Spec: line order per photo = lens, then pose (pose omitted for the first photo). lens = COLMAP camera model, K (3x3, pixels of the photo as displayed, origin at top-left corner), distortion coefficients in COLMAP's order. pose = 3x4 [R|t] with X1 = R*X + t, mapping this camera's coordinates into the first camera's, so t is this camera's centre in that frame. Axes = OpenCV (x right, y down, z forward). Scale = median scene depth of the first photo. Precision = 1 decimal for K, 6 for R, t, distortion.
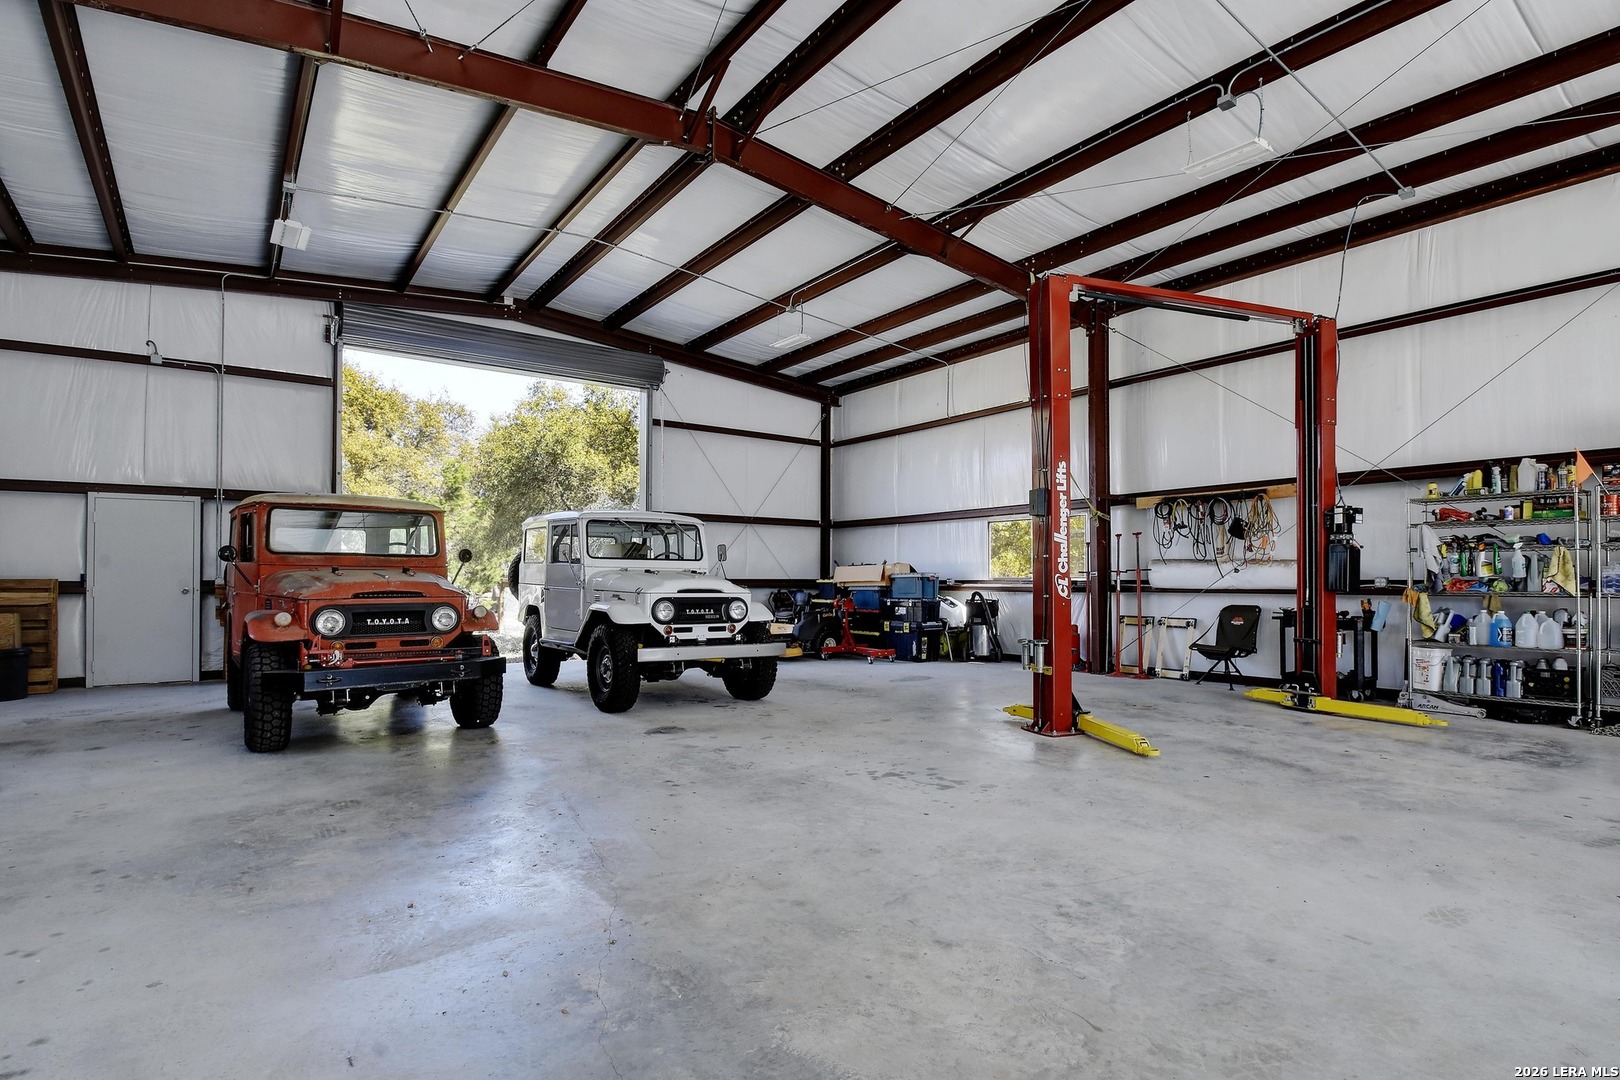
lens RADIAL K [[786.3, 0, 809.2], [0, 786.3, 569.4], [0, 0, 1]] dist [-0.019317, -0.000035]
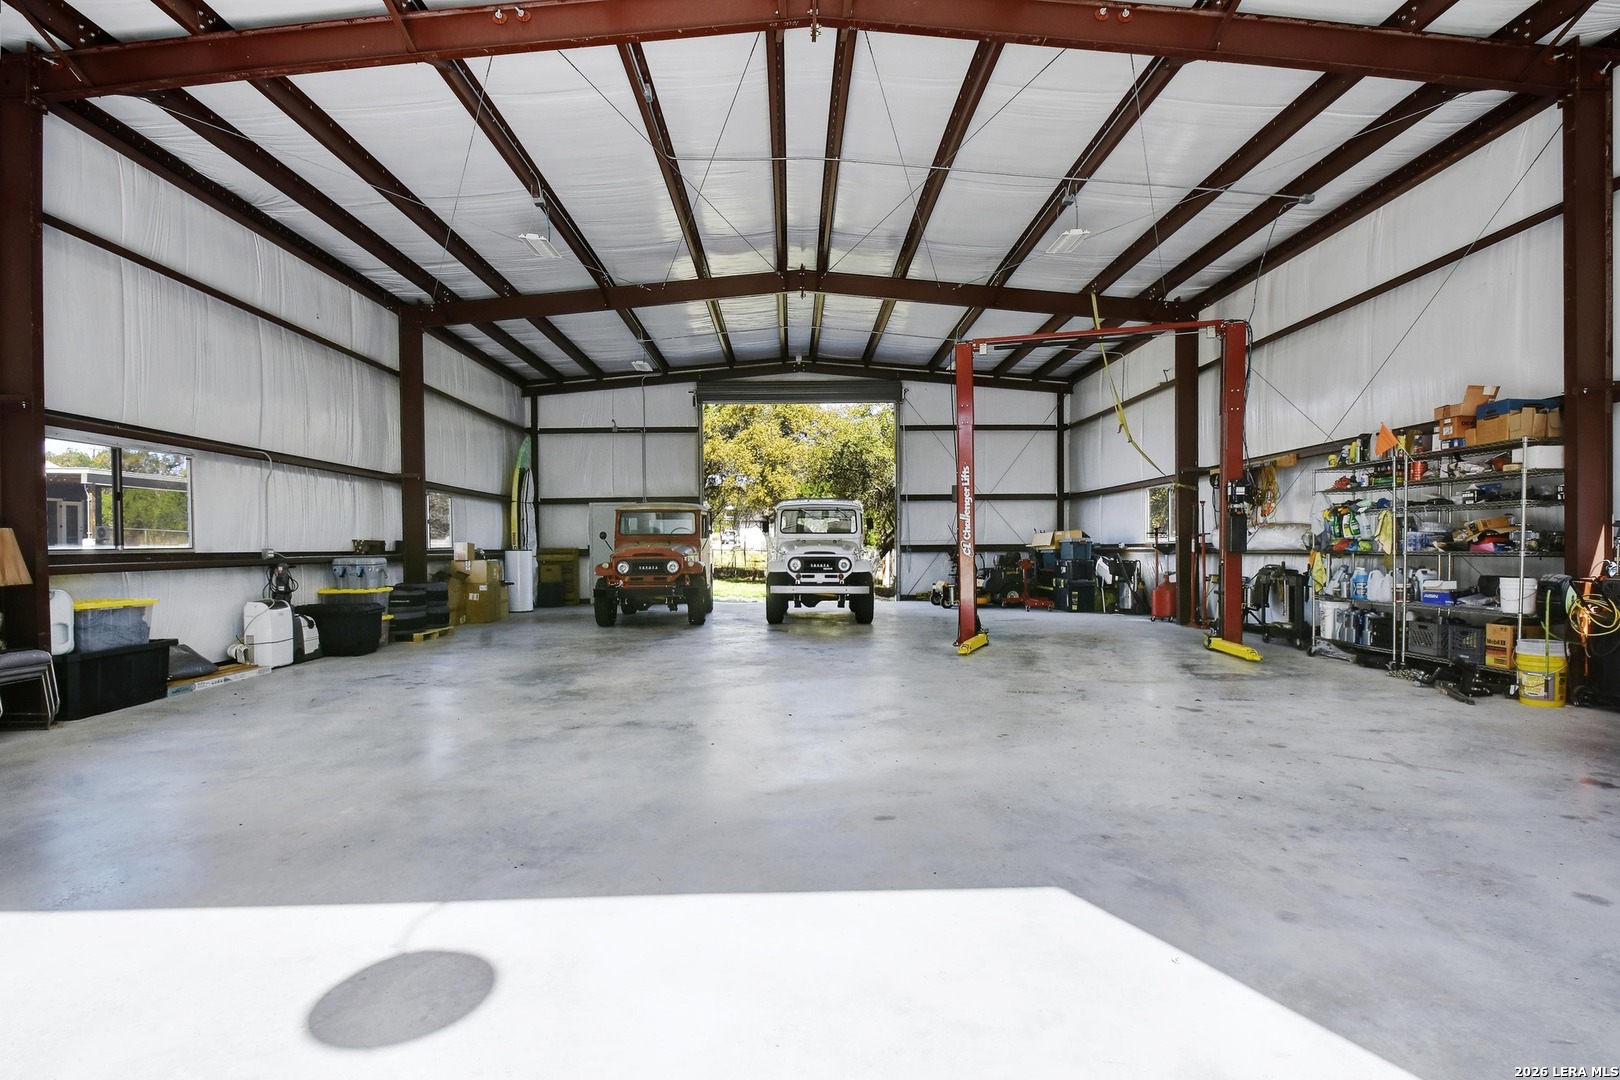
lens RADIAL K [[821.2, 0, 810.0], [0, 821.2, 540.0], [0, 0, 1]] dist [-0.000102, -0.000084]
pose [[0.807471, -0.012926, -0.589766, 0.708980], [0.016280, 0.999867, 0.000375, -0.000163], [0.589683, -0.009904, 0.807574, -0.324353]]
